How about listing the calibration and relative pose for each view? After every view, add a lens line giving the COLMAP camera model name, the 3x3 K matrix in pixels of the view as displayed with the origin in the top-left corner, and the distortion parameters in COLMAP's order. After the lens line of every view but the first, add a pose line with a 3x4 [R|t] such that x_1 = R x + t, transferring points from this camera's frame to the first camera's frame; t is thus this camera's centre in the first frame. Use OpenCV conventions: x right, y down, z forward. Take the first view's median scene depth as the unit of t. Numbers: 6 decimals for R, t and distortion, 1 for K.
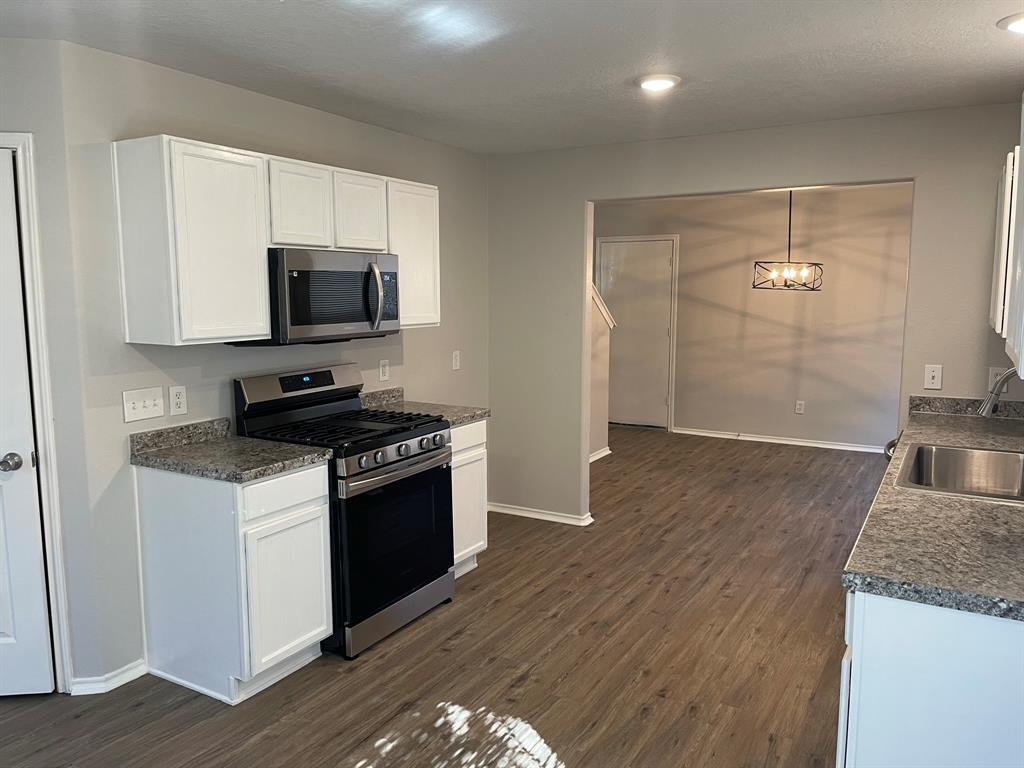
lens RADIAL K [[768.4, 0, 517.4], [0, 768.4, 385.7], [0, 0, 1]] dist [0.066510, -0.087624]
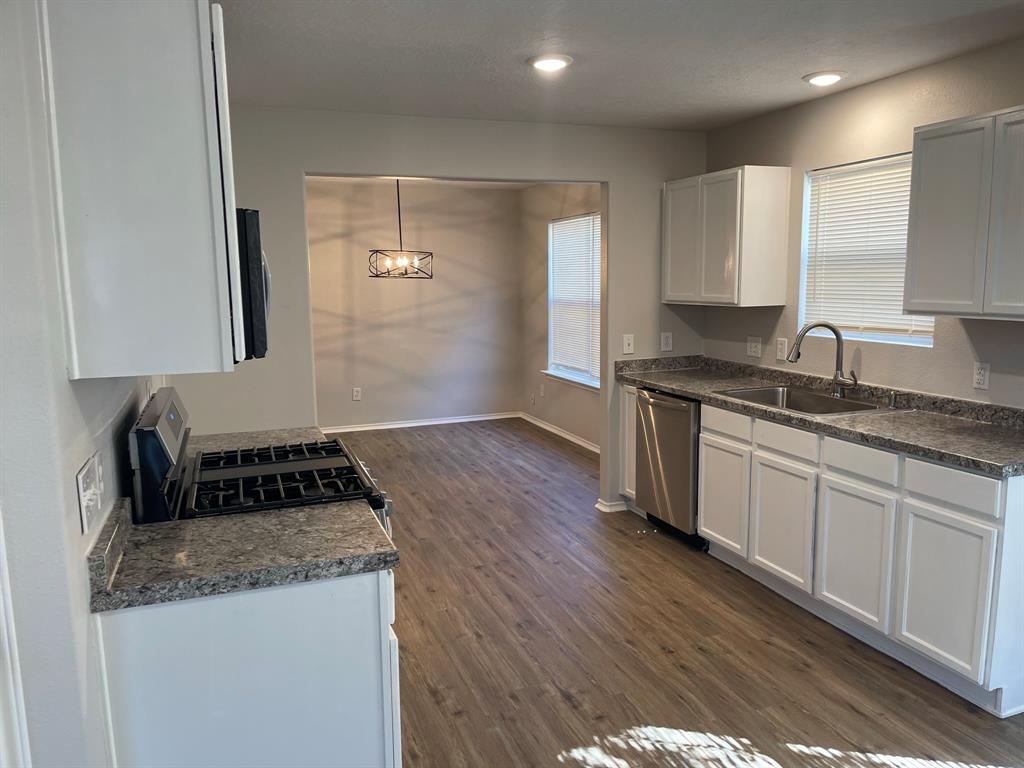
lens RADIAL K [[768.4, 0, 518.7], [0, 768.4, 388.7], [0, 0, 1]] dist [0.066510, -0.087624]
pose [[0.634008, -0.118471, 0.764198, -0.594215], [0.110065, 0.991960, 0.062465, -0.040934], [-0.765453, 0.044508, 0.641950, 0.379833]]
